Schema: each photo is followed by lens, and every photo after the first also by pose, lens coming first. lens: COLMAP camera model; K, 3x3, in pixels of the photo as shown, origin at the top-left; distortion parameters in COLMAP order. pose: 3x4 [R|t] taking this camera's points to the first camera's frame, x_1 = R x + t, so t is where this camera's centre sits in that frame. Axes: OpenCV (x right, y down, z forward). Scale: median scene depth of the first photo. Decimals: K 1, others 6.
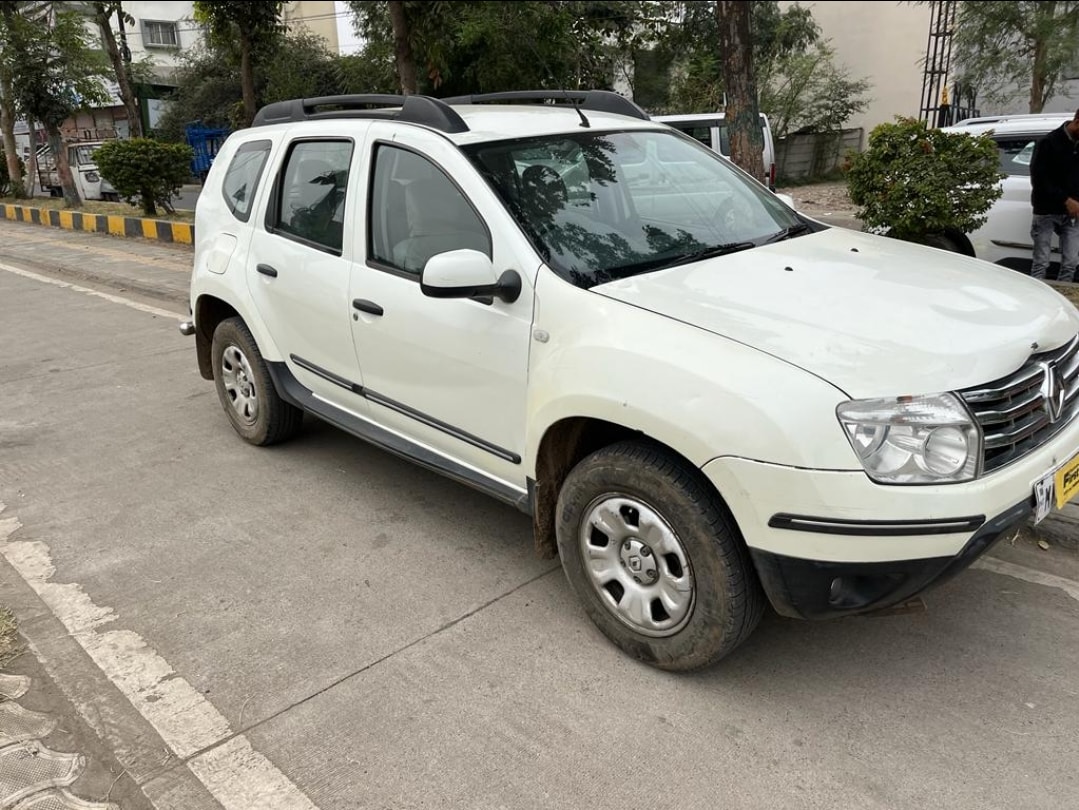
lens RADIAL K [[754.0, 0, 539.5], [0, 754.0, 405.0], [0, 0, 1]] dist [0.009669, 0.001601]
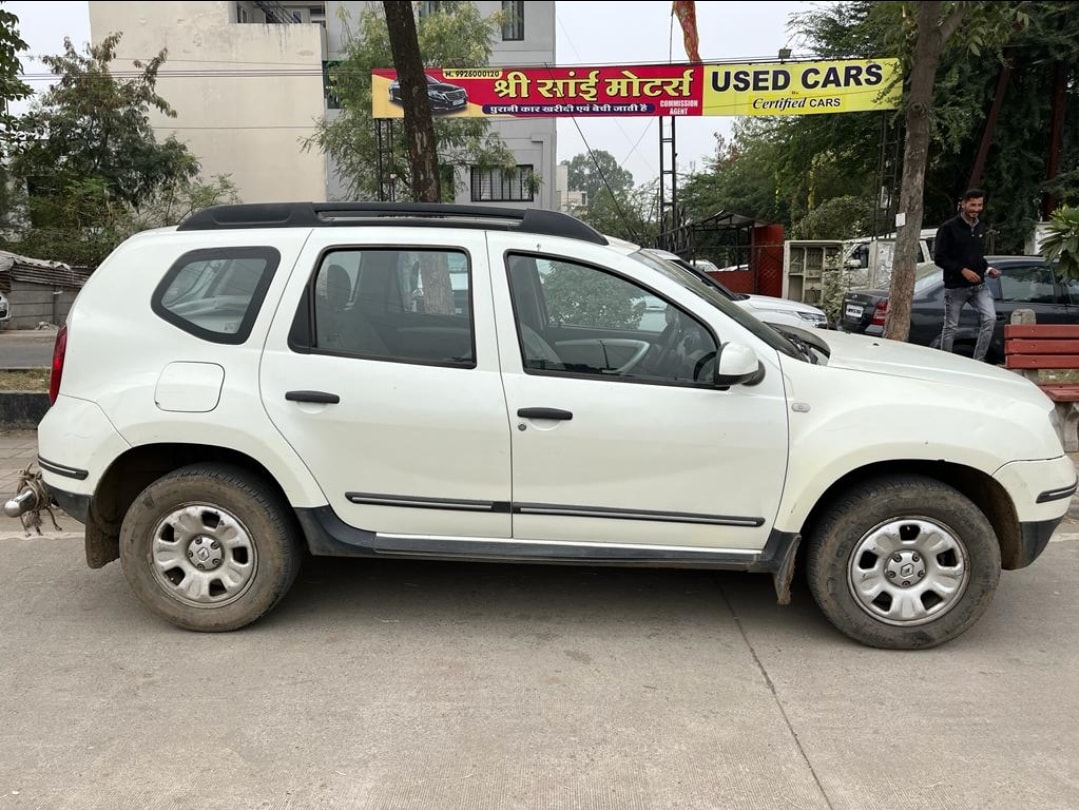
lens RADIAL K [[754.0, 0, 539.5], [0, 754.0, 405.0], [0, 0, 1]] dist [0.009669, 0.001601]
pose [[0.757090, -0.099783, 0.645645, -0.851346], [0.198908, 0.976555, -0.082318, -0.062486], [-0.622294, 0.190746, 0.759188, 0.263504]]
